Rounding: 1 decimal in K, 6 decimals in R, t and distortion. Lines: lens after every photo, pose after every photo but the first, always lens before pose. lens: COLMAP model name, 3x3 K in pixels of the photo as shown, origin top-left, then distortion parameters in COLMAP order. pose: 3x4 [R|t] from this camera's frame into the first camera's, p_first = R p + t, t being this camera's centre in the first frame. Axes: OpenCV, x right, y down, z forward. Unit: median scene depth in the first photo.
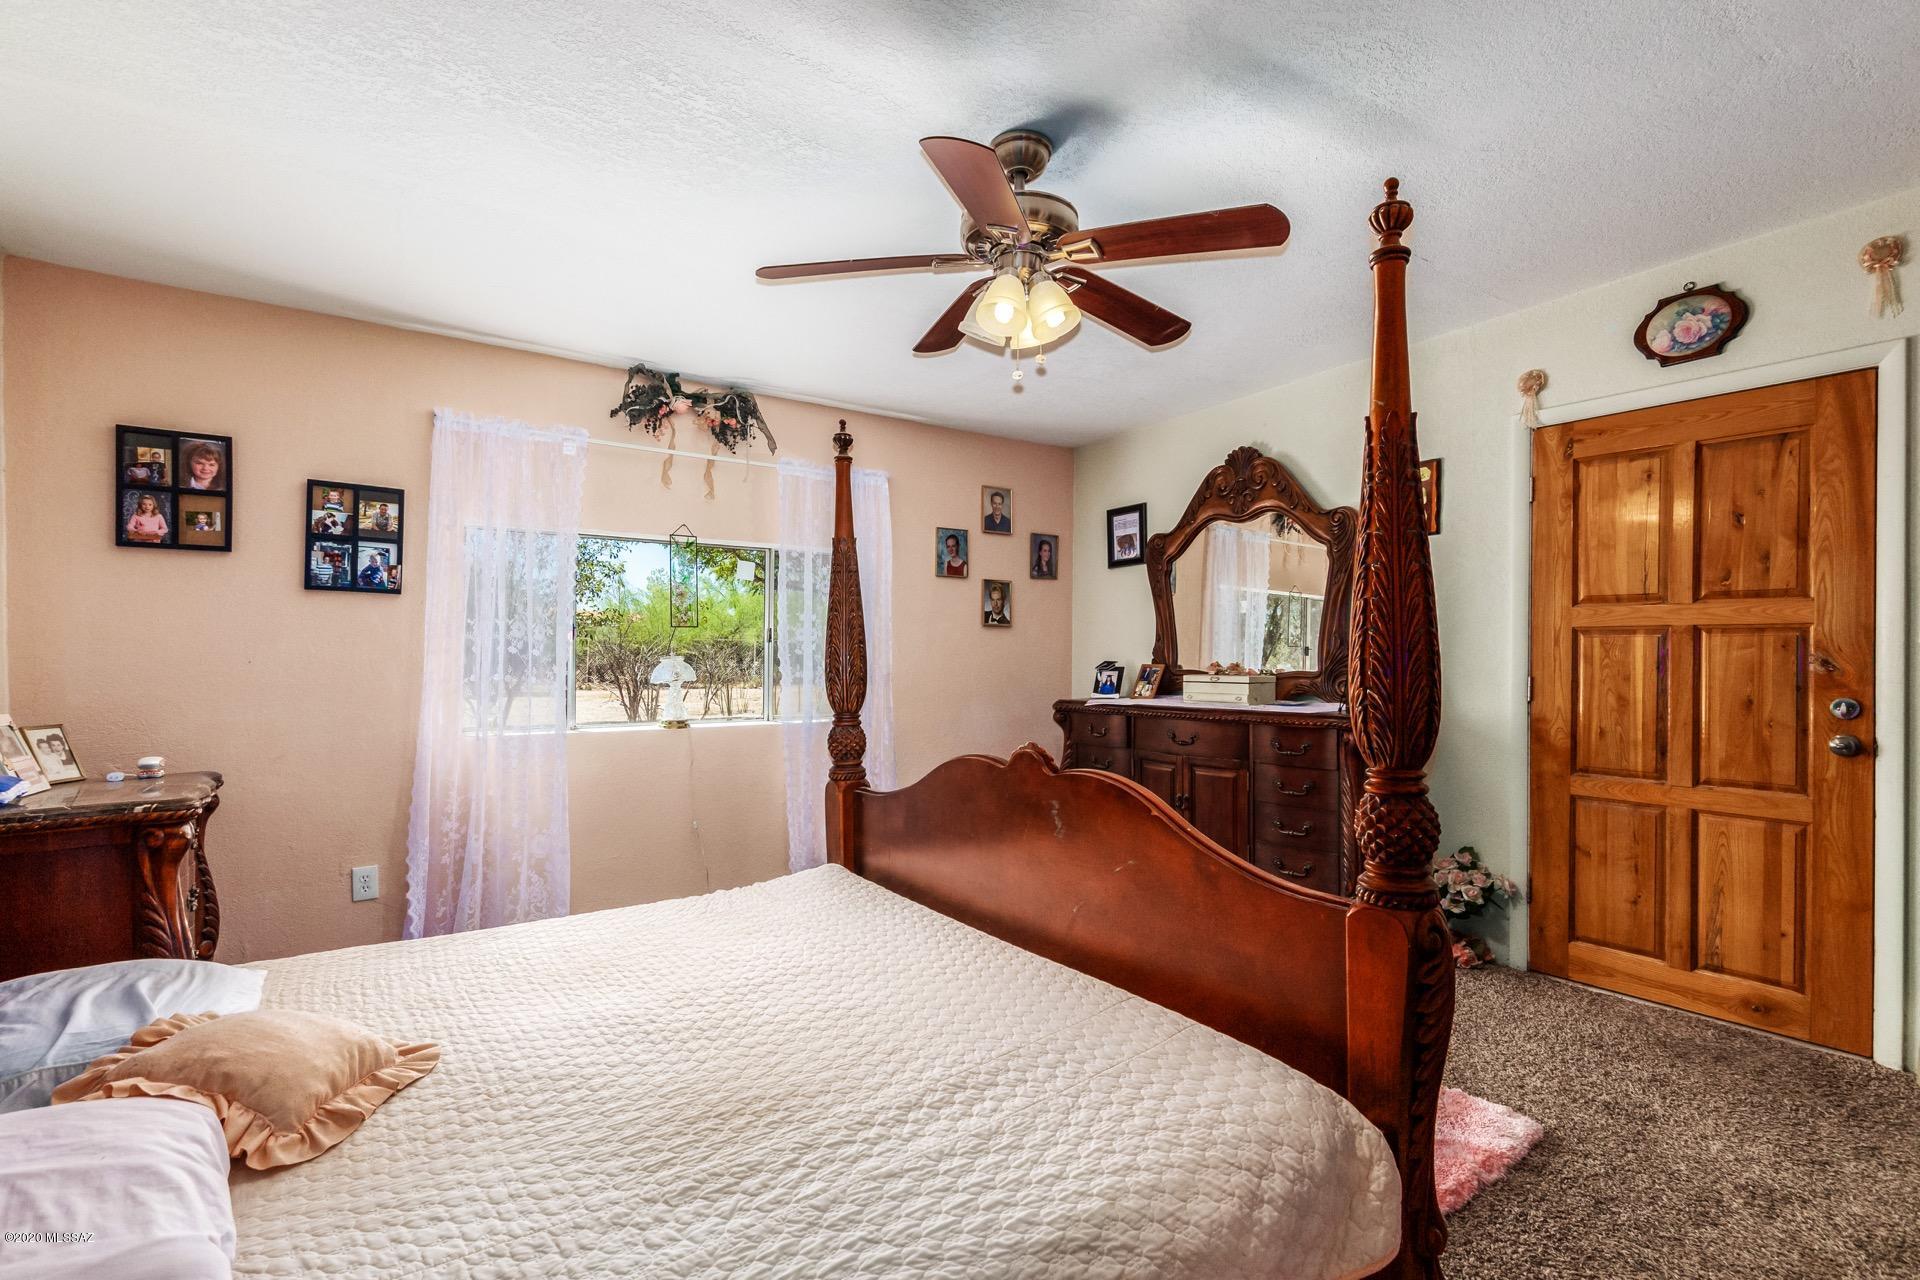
lens RADIAL K [[914.7, 0, 951.9], [0, 914.7, 645.2], [0, 0, 1]] dist [0.003735, 0.000001]
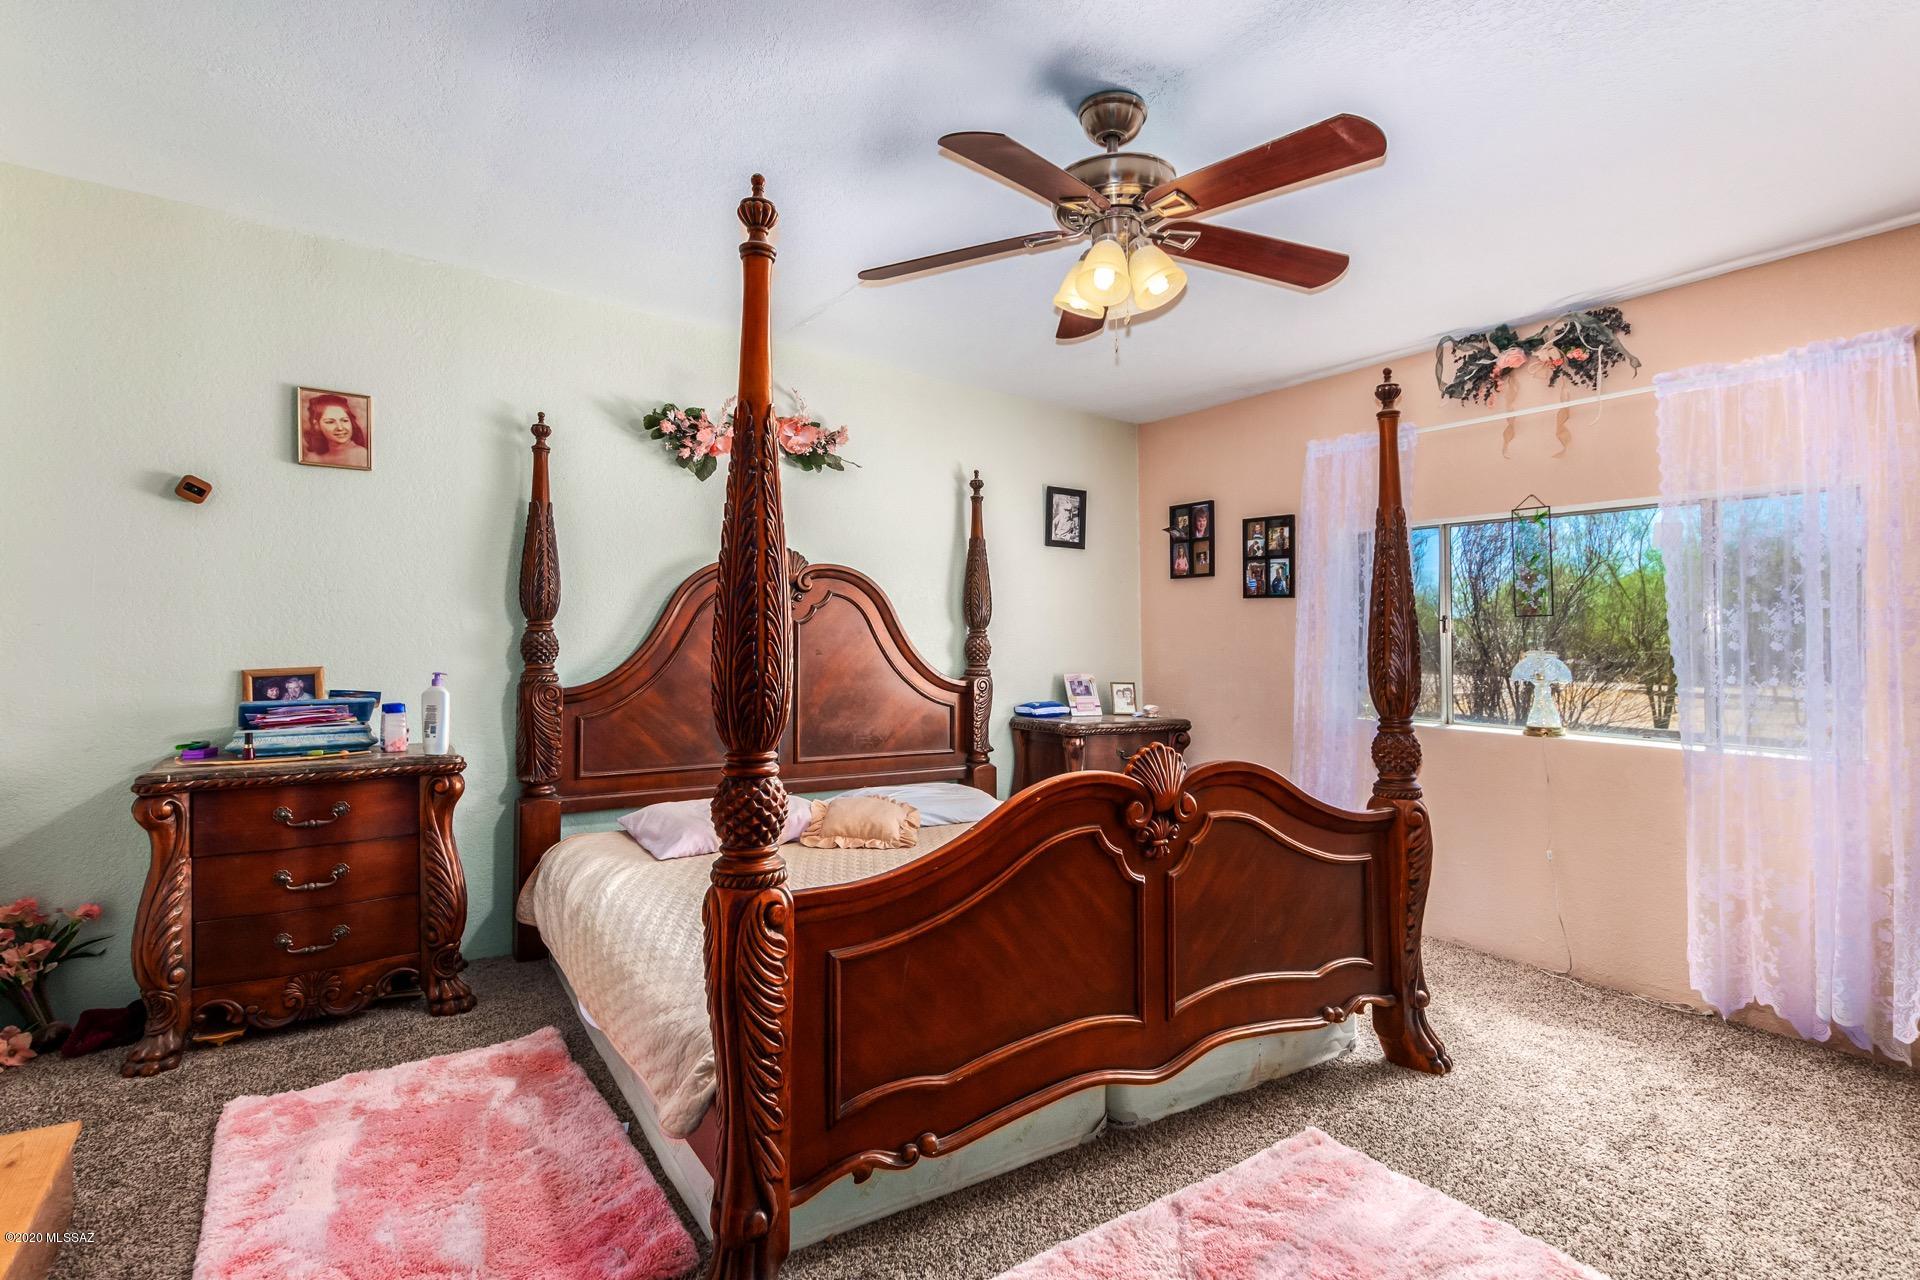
lens RADIAL K [[914.7, 0, 949.2], [0, 914.7, 637.7], [0, 0, 1]] dist [0.003735, 0.000001]
pose [[-0.032879, -0.002113, -0.999457, 0.684919], [0.002192, 0.999995, -0.002186, 0.001180], [0.999457, -0.002263, -0.032874, 0.584071]]
